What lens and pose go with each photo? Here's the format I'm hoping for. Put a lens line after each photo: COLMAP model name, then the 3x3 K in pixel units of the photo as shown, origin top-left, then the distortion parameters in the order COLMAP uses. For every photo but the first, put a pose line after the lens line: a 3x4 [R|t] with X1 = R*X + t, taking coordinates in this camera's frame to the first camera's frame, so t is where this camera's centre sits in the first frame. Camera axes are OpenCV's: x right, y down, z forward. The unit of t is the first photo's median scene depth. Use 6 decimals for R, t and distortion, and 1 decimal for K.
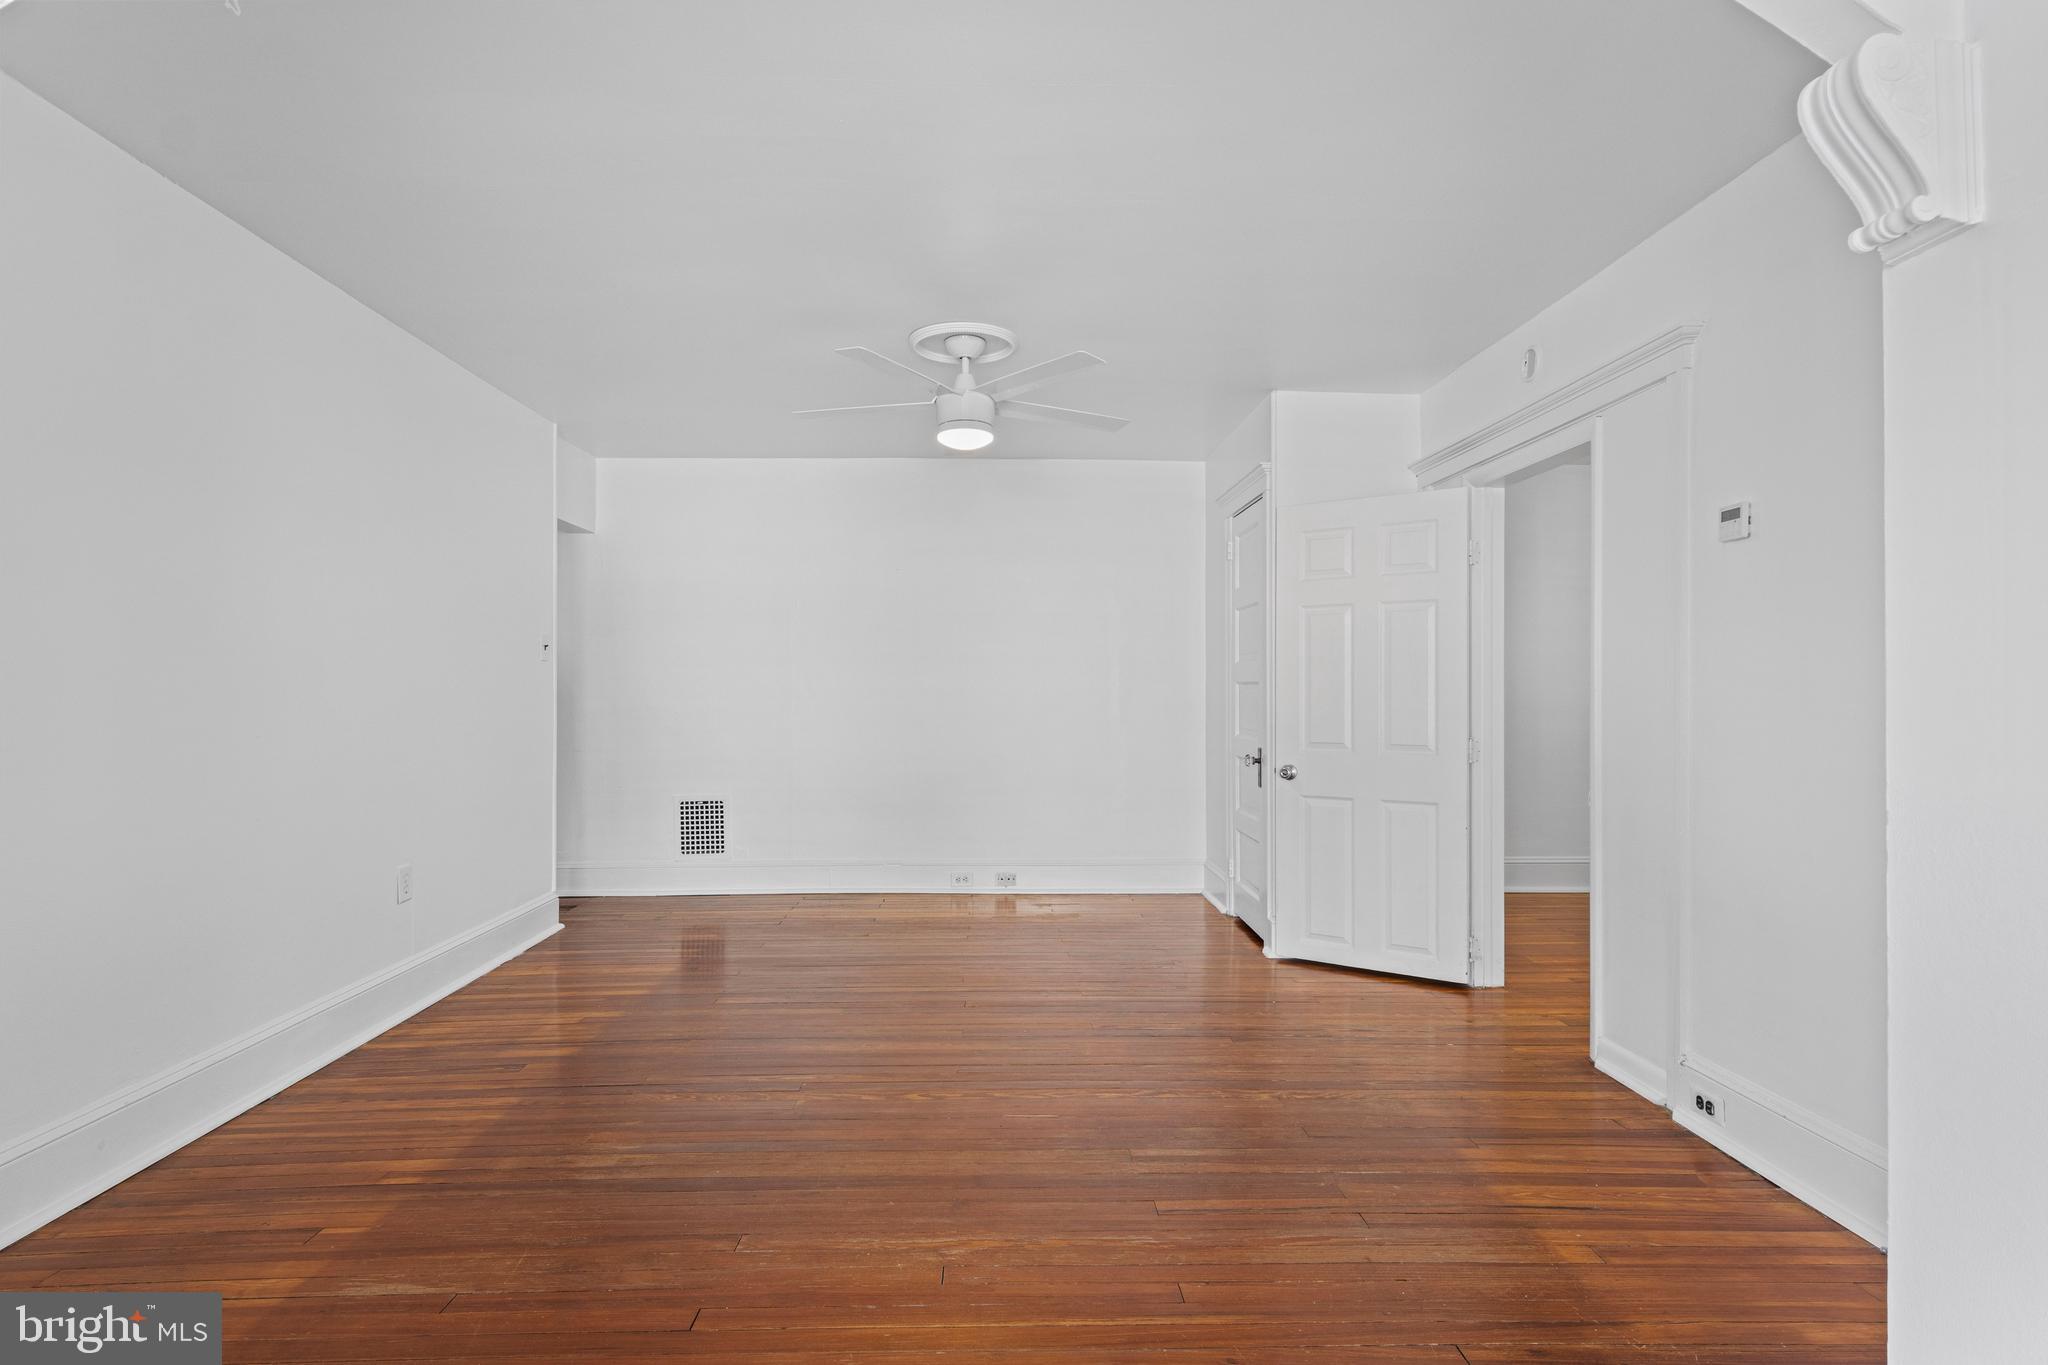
lens RADIAL K [[1049.7, 0, 1020.3], [0, 1049.7, 685.6], [0, 0, 1]] dist [0.014938, -0.004710]
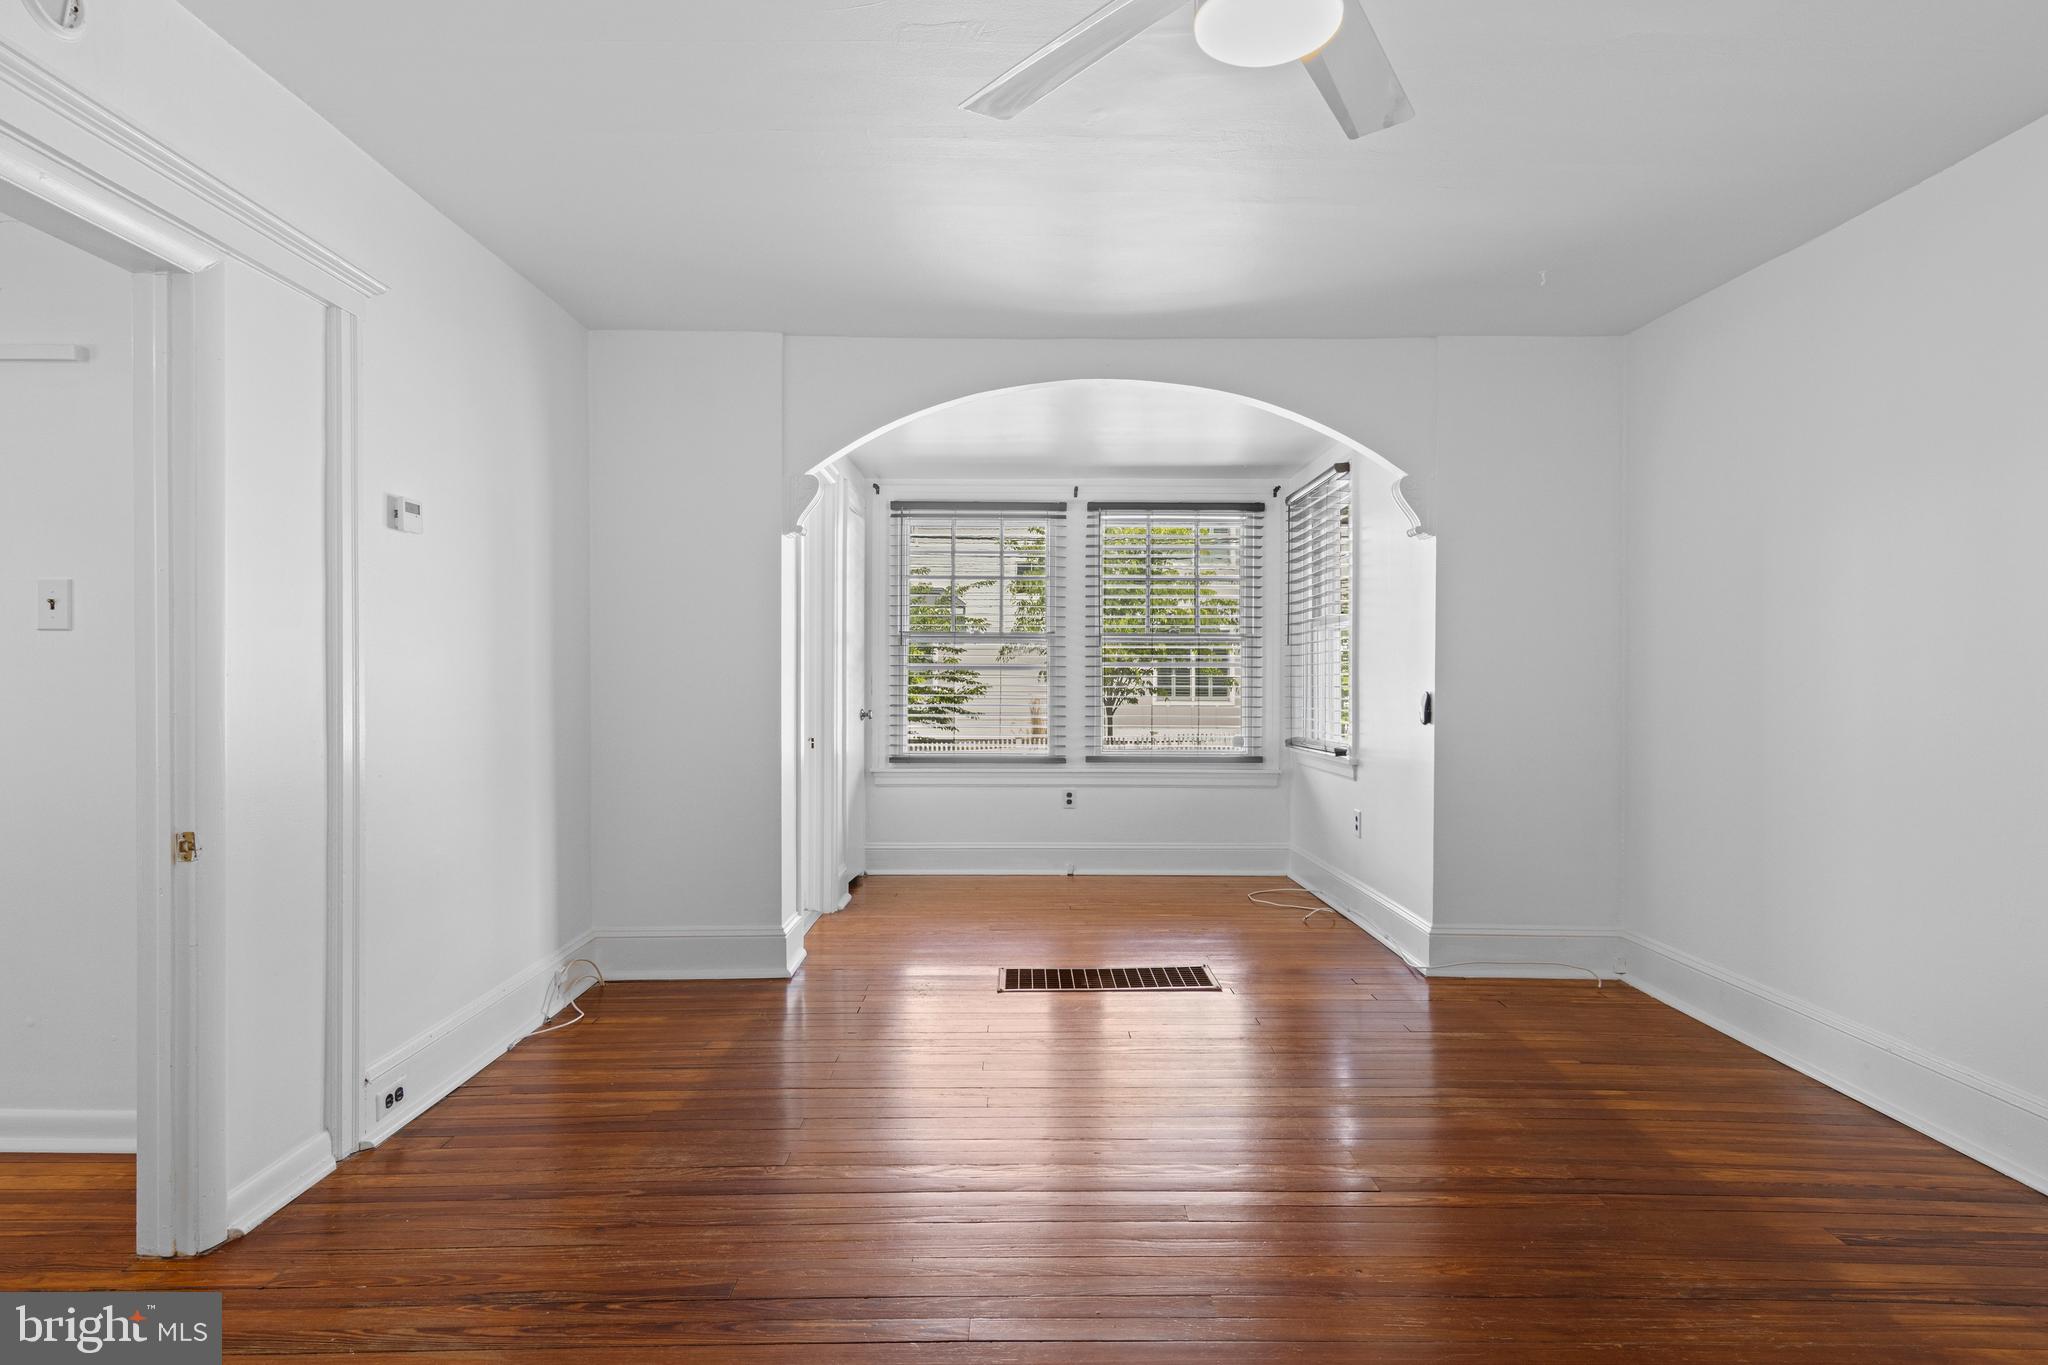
lens RADIAL K [[1049.7, 0, 1027.9], [0, 1049.7, 684.4], [0, 0, 1]] dist [0.014938, -0.004710]
pose [[-0.999780, -0.004671, 0.020448, 0.041314], [-0.004664, 0.999989, 0.000419, 0.010711], [-0.020450, 0.000323, -0.999791, 1.953280]]
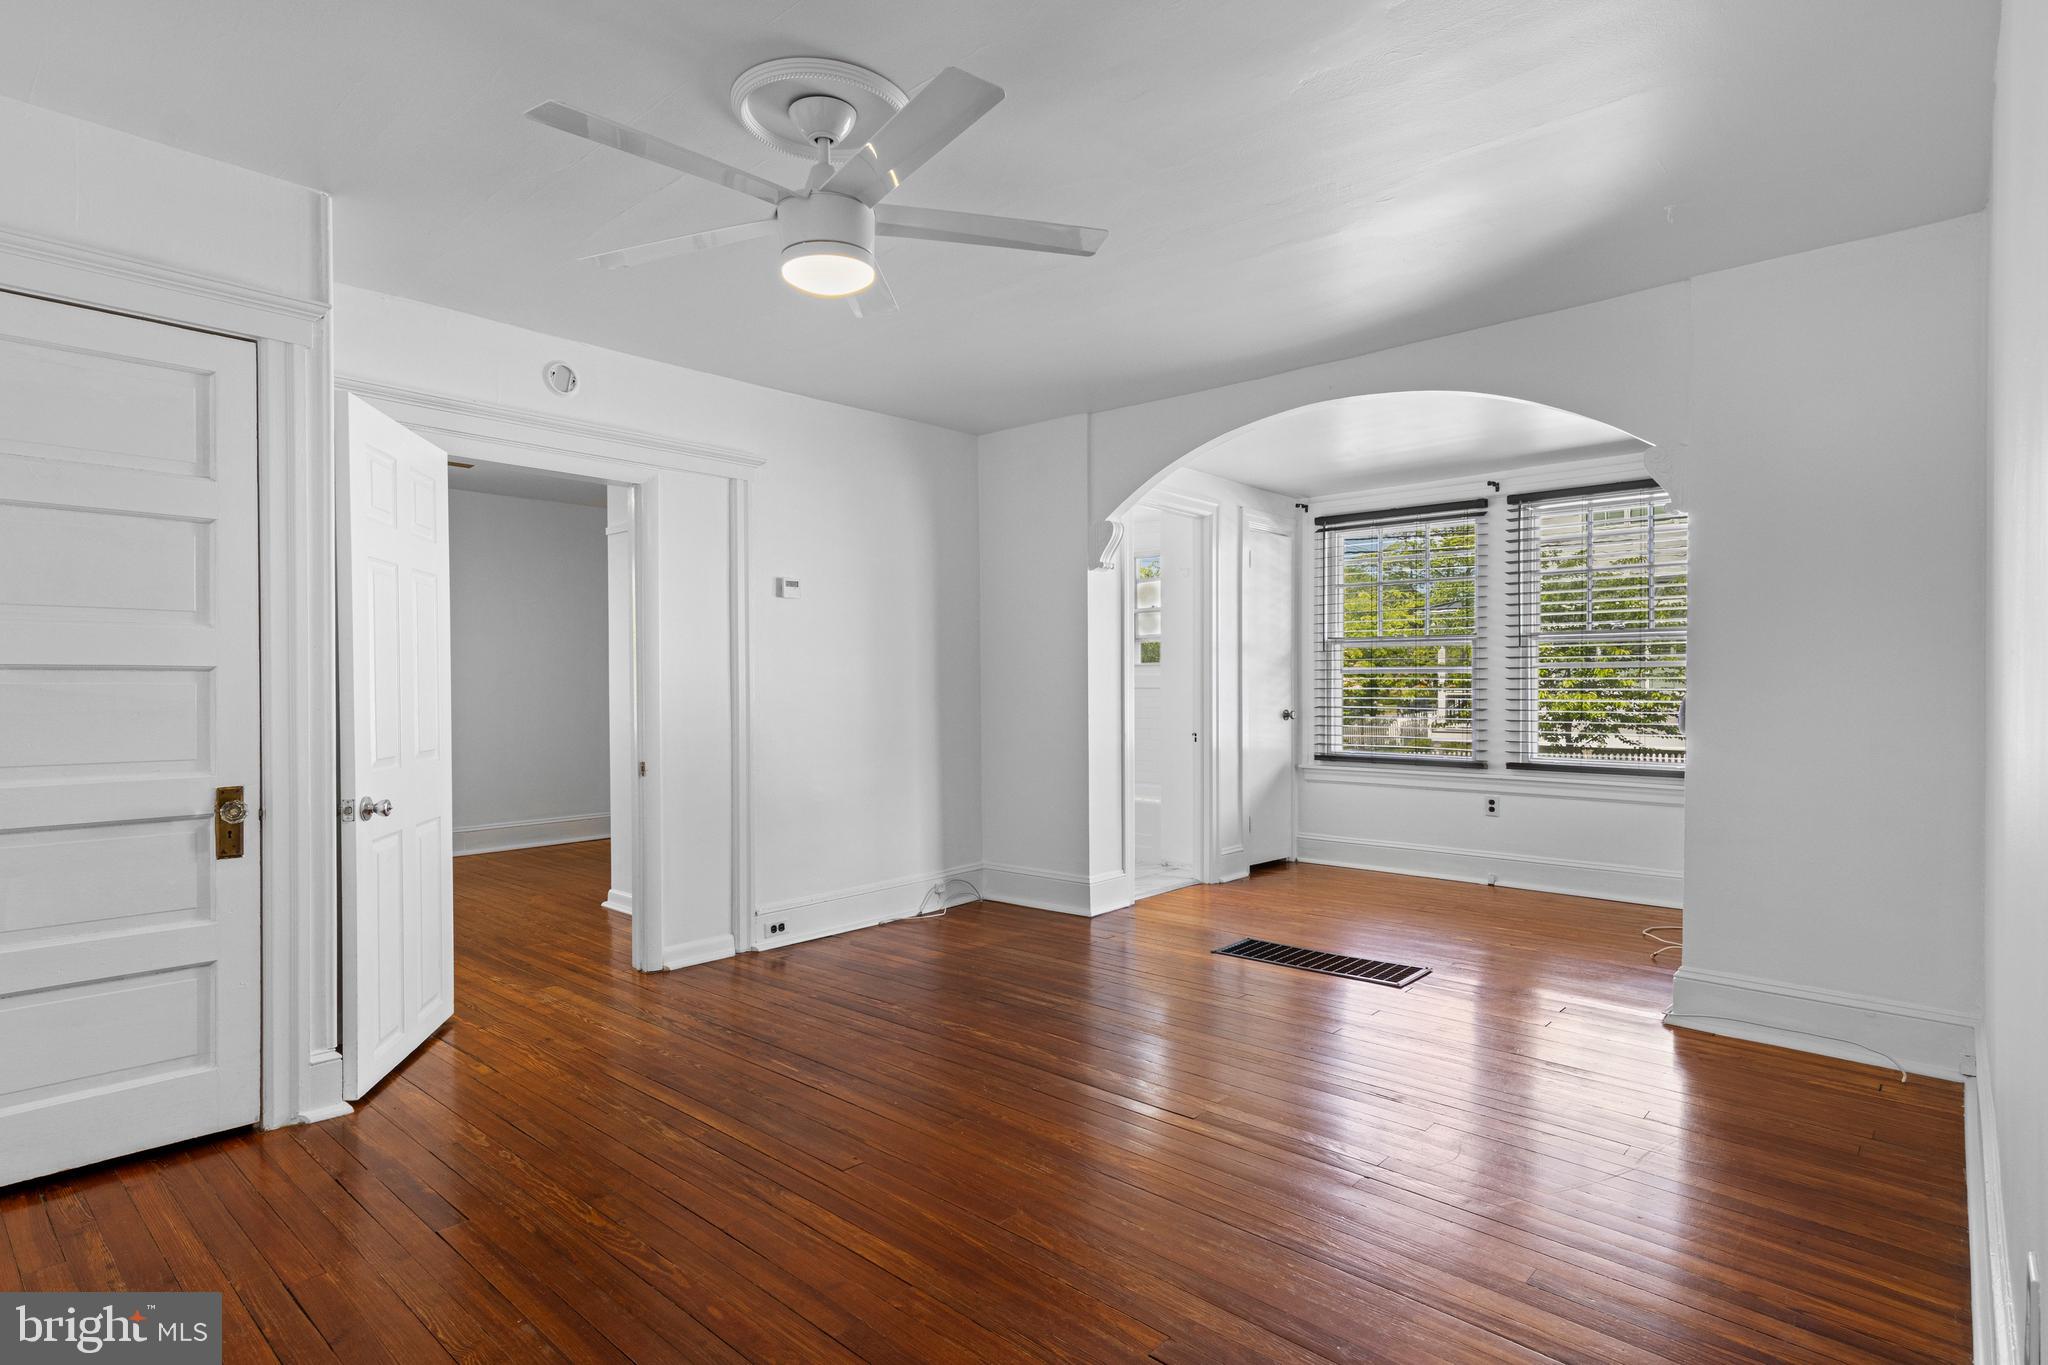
lens RADIAL K [[1049.7, 0, 1033.5], [0, 1049.7, 685.8], [0, 0, 1]] dist [0.014938, -0.004710]
pose [[-0.725885, -0.001462, 0.687814, -0.795689], [-0.001645, 0.999999, 0.000389, 0.009489], [-0.687814, -0.000849, -0.725887, 1.923210]]
